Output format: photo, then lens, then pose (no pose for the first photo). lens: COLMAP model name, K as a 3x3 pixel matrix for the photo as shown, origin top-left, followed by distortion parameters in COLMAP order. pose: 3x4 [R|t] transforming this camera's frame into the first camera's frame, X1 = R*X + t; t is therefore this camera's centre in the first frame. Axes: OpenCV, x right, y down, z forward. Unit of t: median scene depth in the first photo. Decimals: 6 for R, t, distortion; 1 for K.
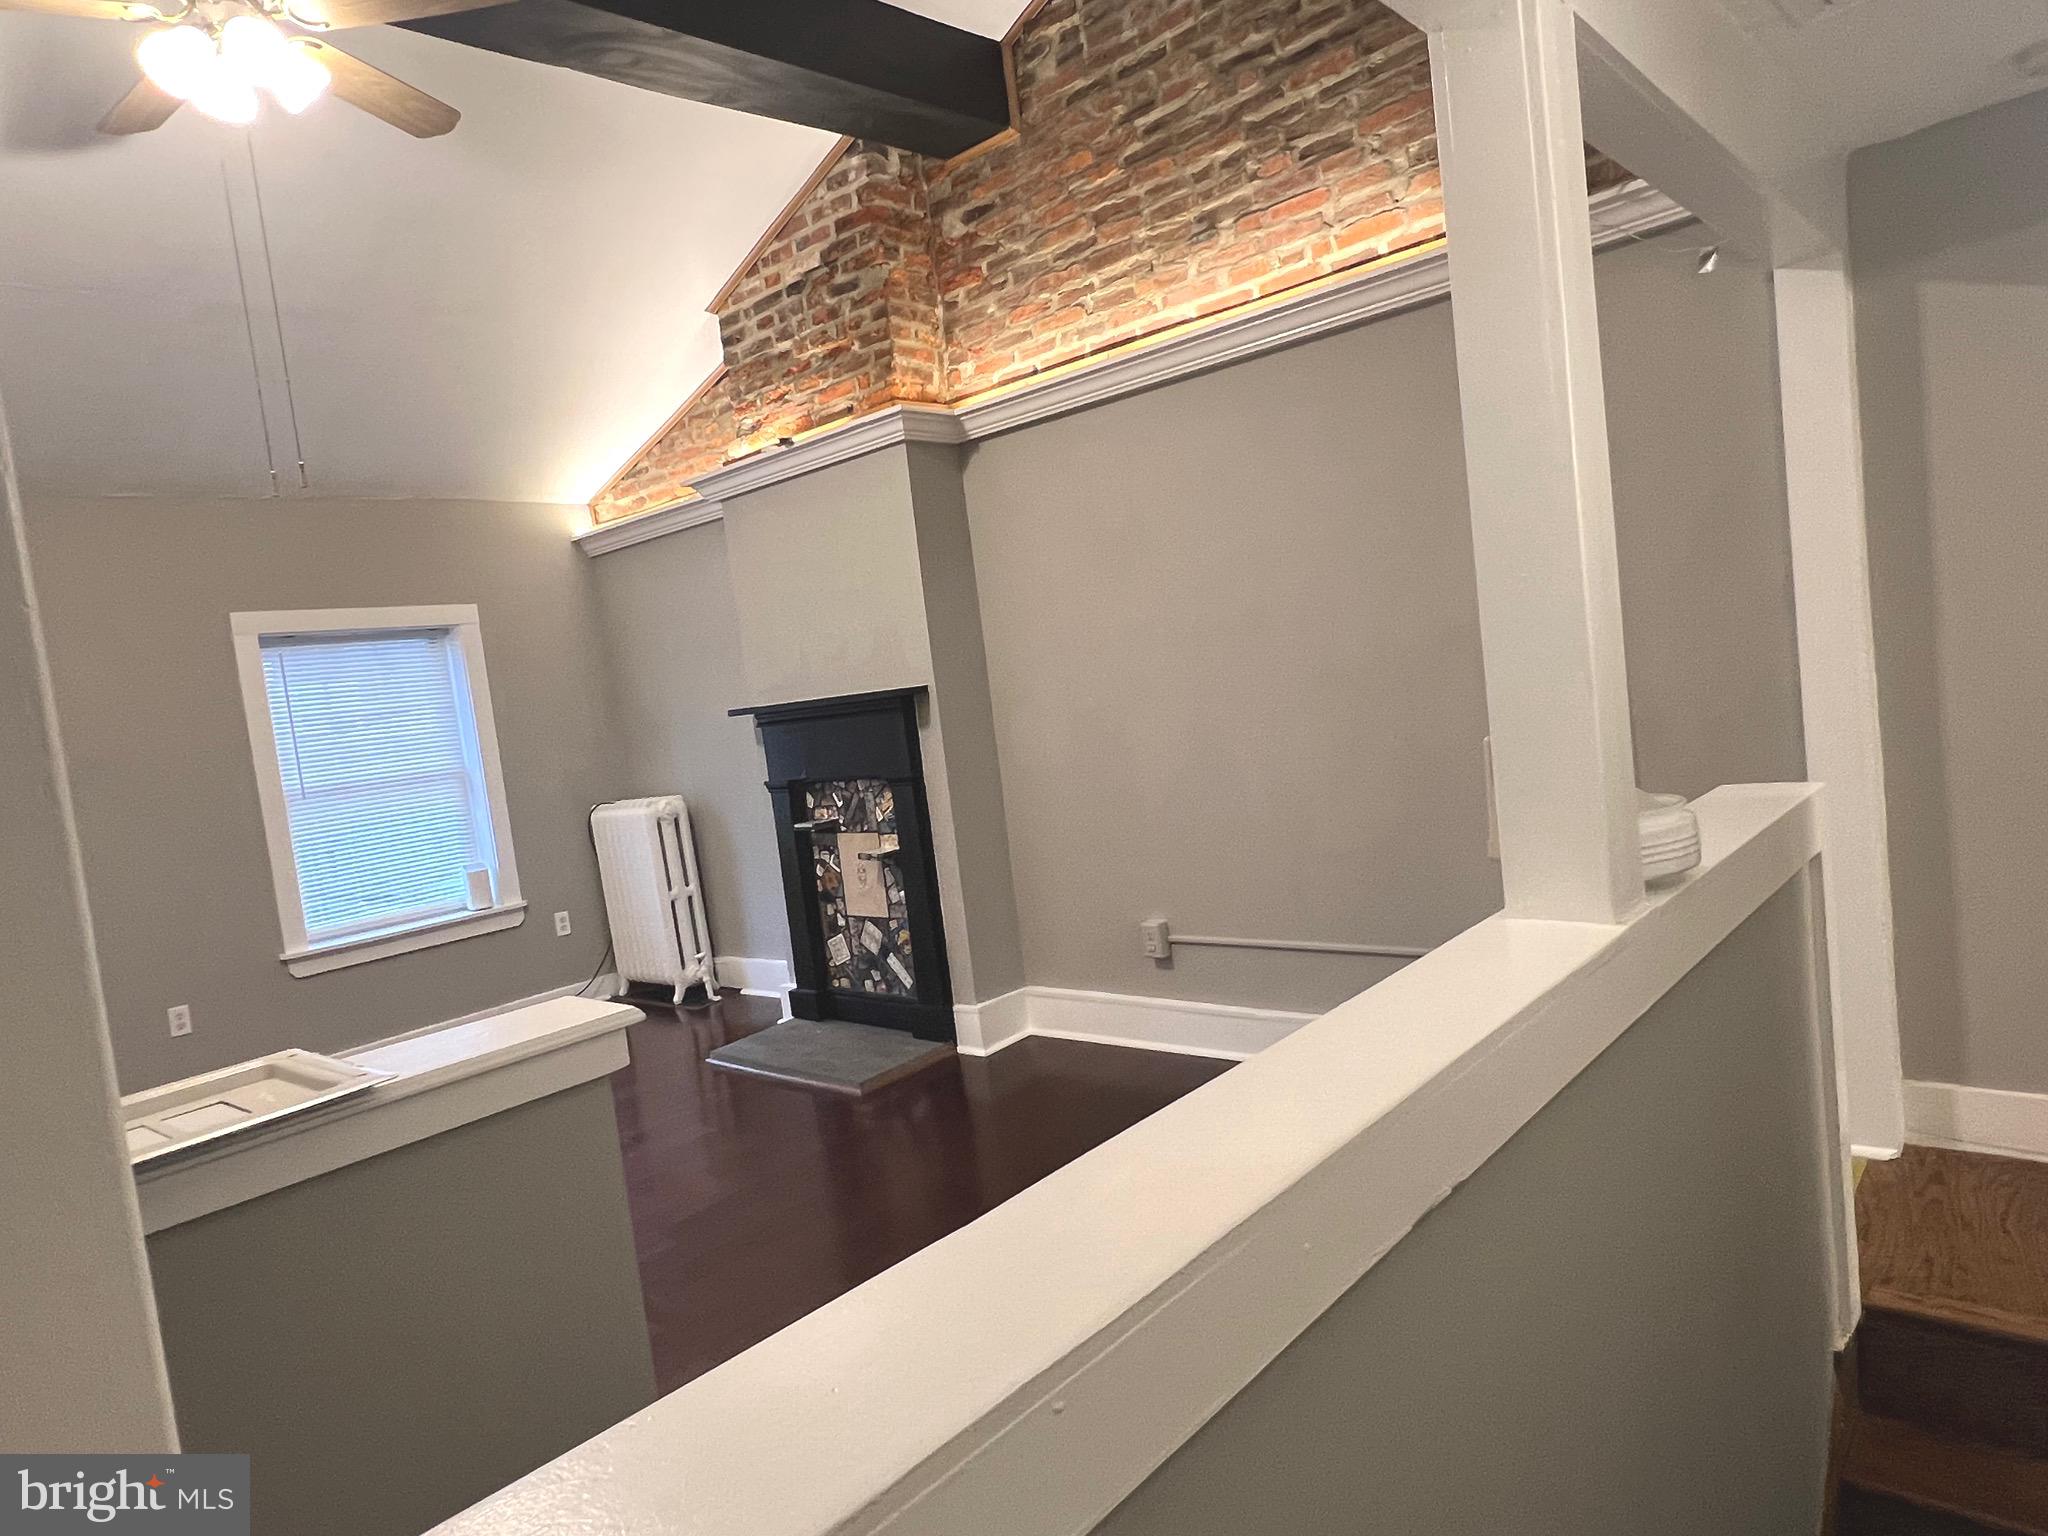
lens RADIAL K [[1266.6, 0, 1022.9], [0, 1266.6, 779.3], [0, 0, 1]] dist [-0.000998, 0.004687]
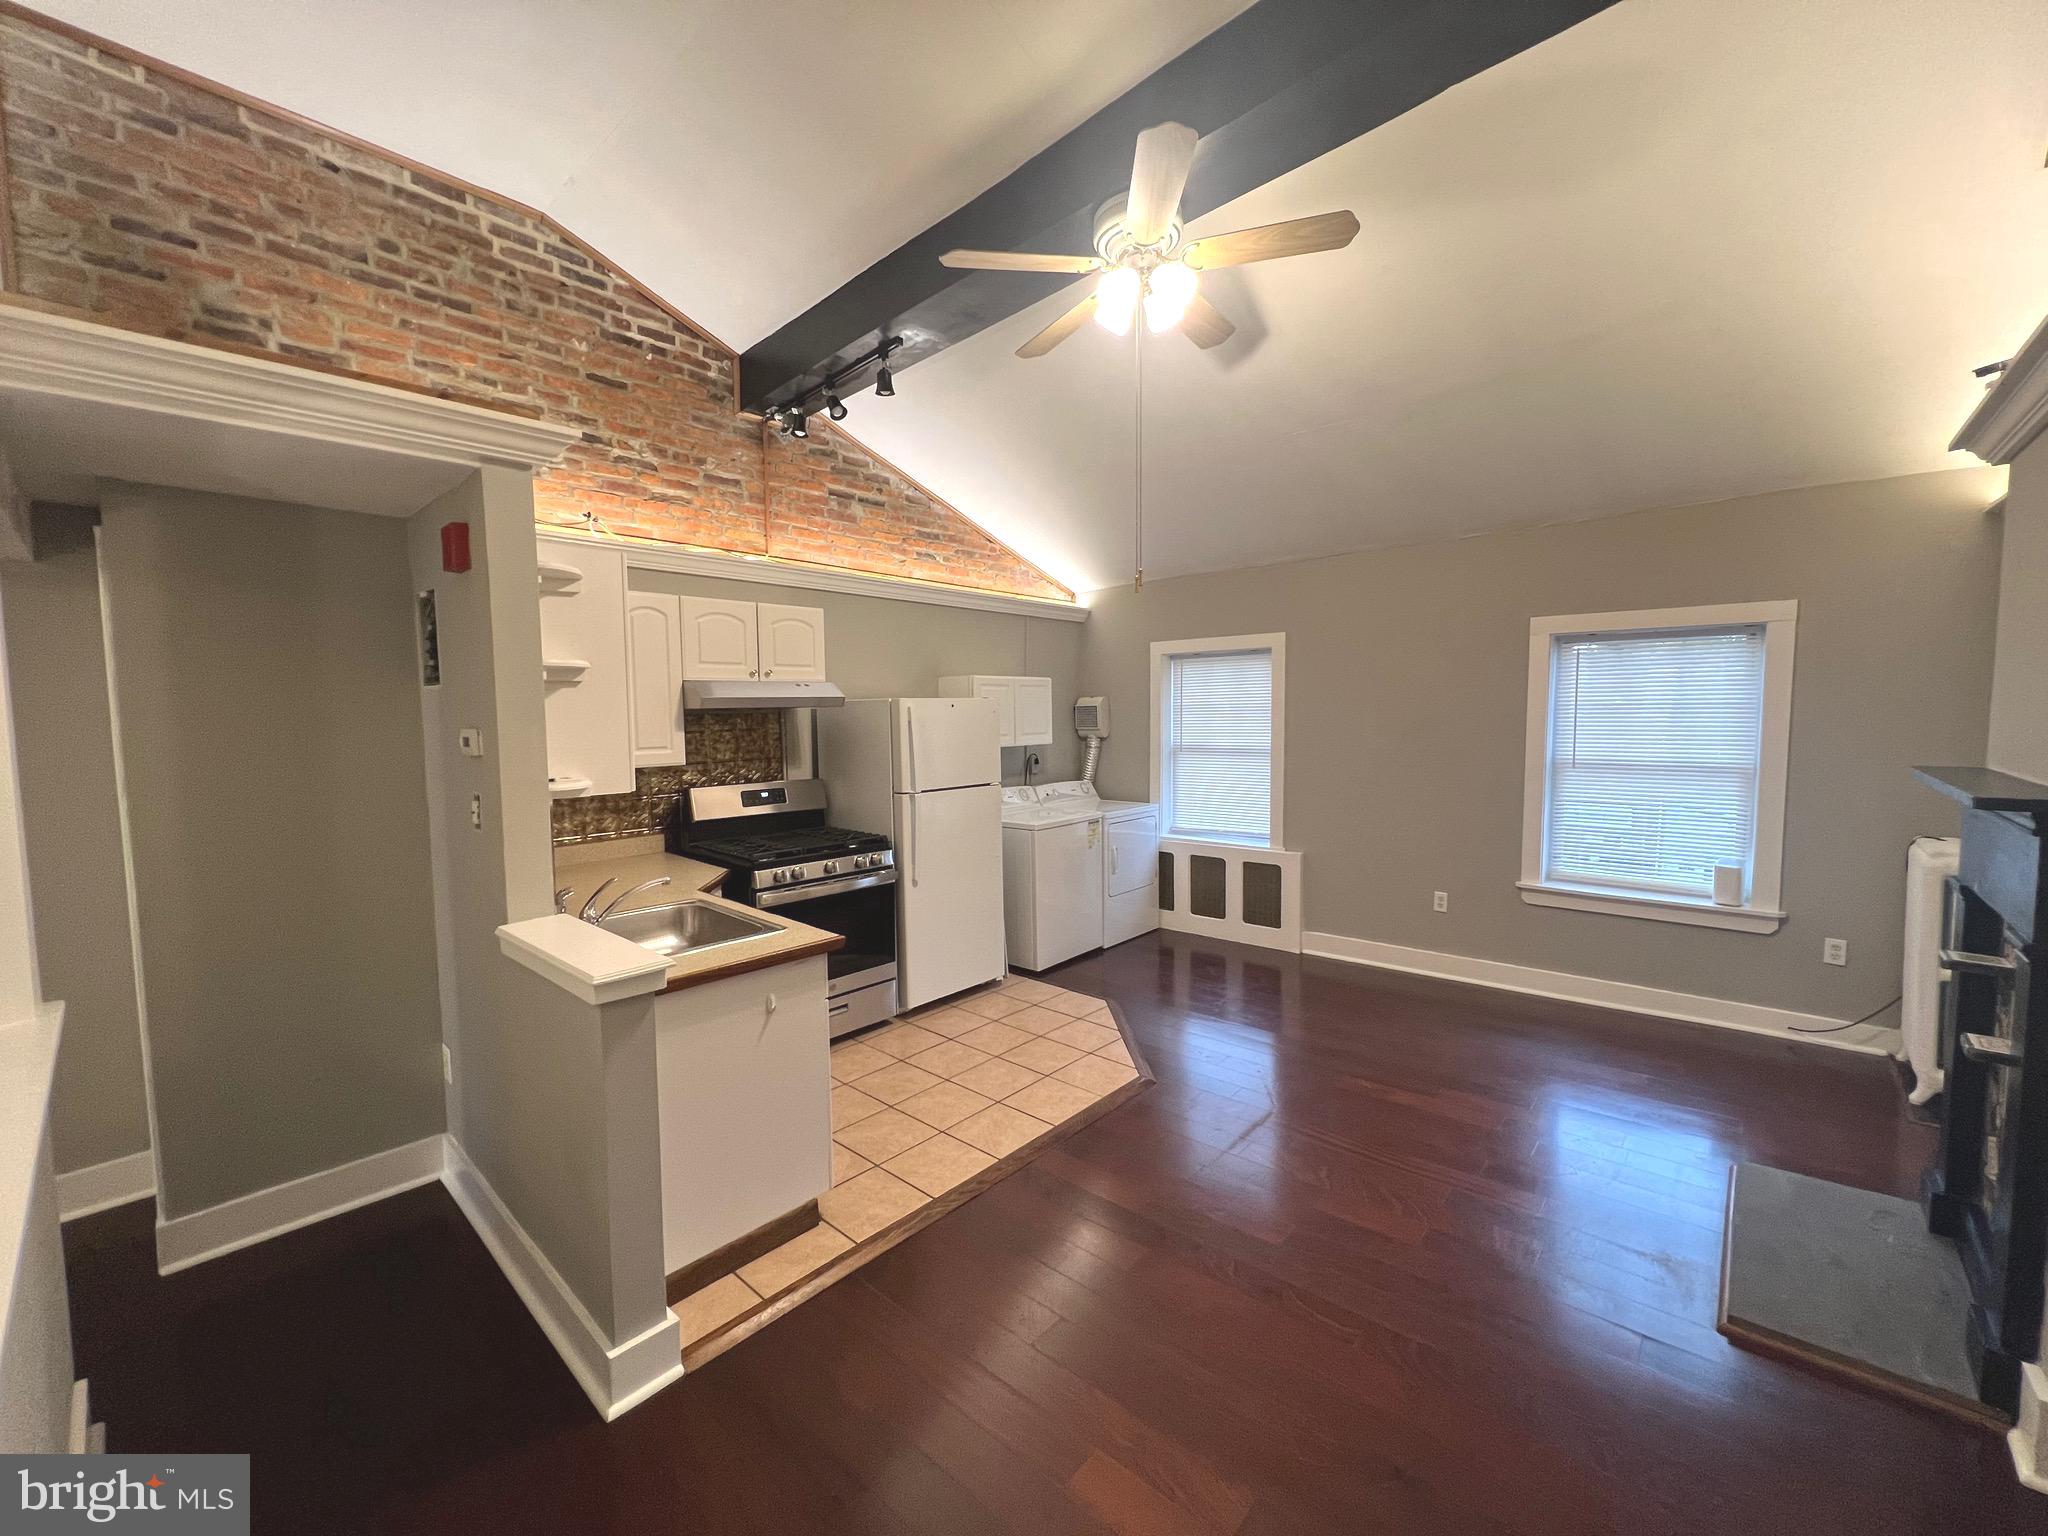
lens RADIAL K [[824.3, 0, 1022.1], [0, 824.3, 768.4], [0, 0, 1]] dist [0.000532, -0.000093]
pose [[0.001471, 0.196045, -0.980594, 0.249641], [-0.065466, 0.978510, 0.195530, -0.120375], [0.997854, 0.063908, 0.014274, 0.515461]]
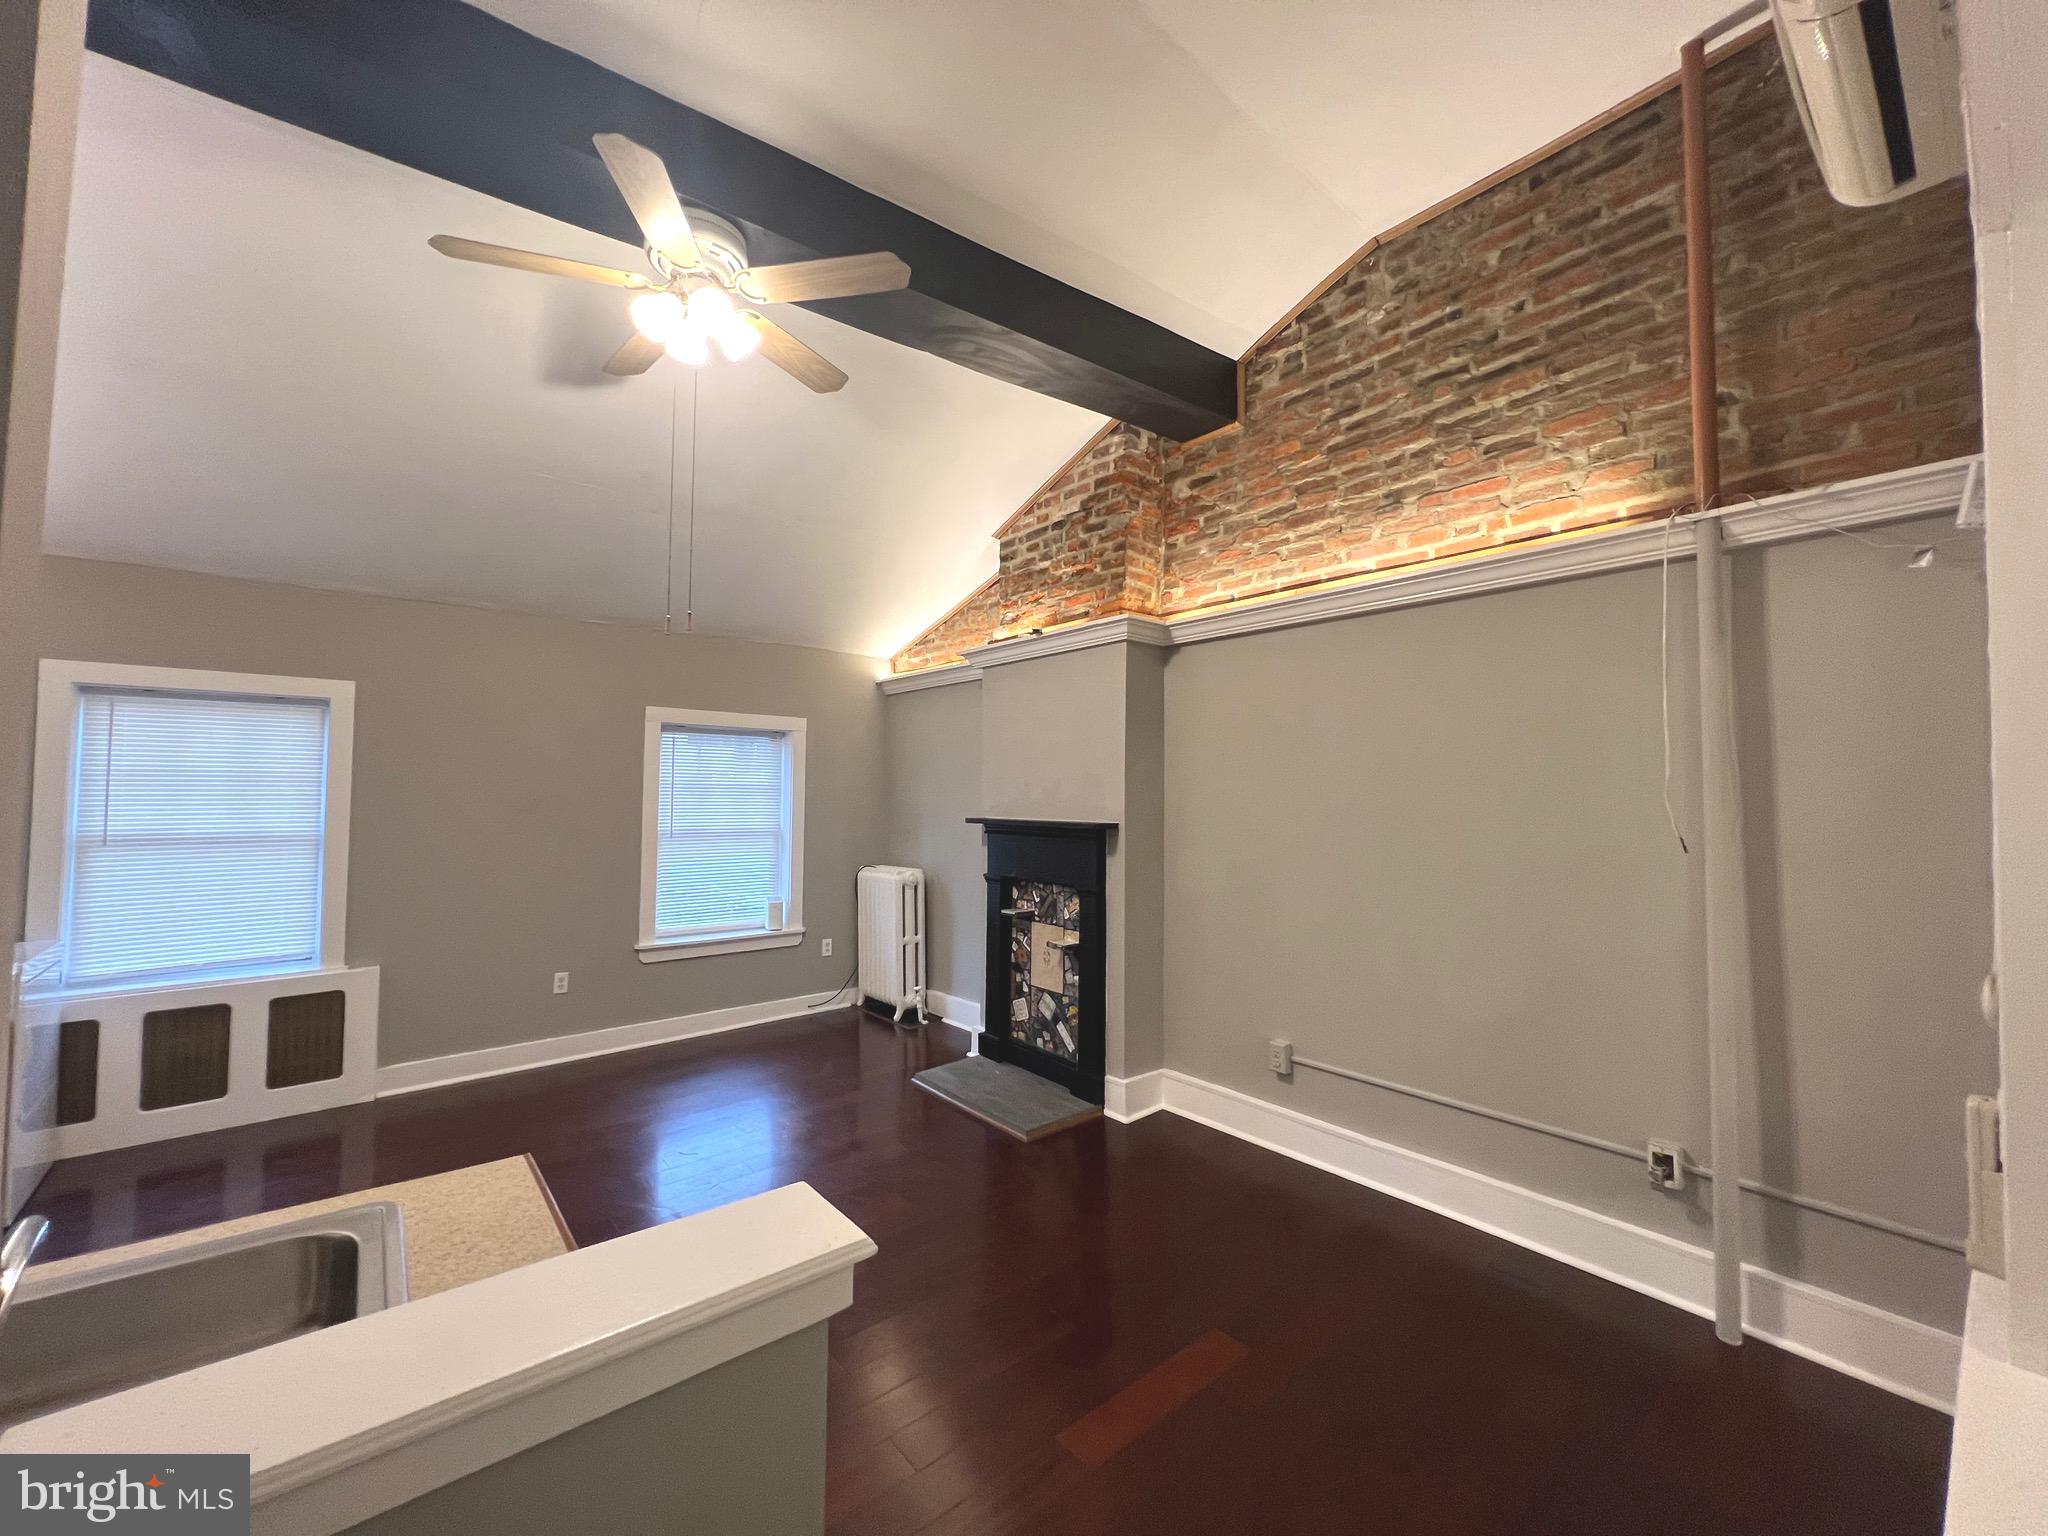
lens RADIAL K [[824.3, 0, 1021.8], [0, 824.3, 766.8], [0, 0, 1]] dist [0.000532, -0.000093]
pose [[0.980777, 0.125459, -0.149453, -0.051059], [-0.140533, 0.985513, -0.094947, -0.035396], [0.135376, 0.114125, 0.984199, 0.135932]]
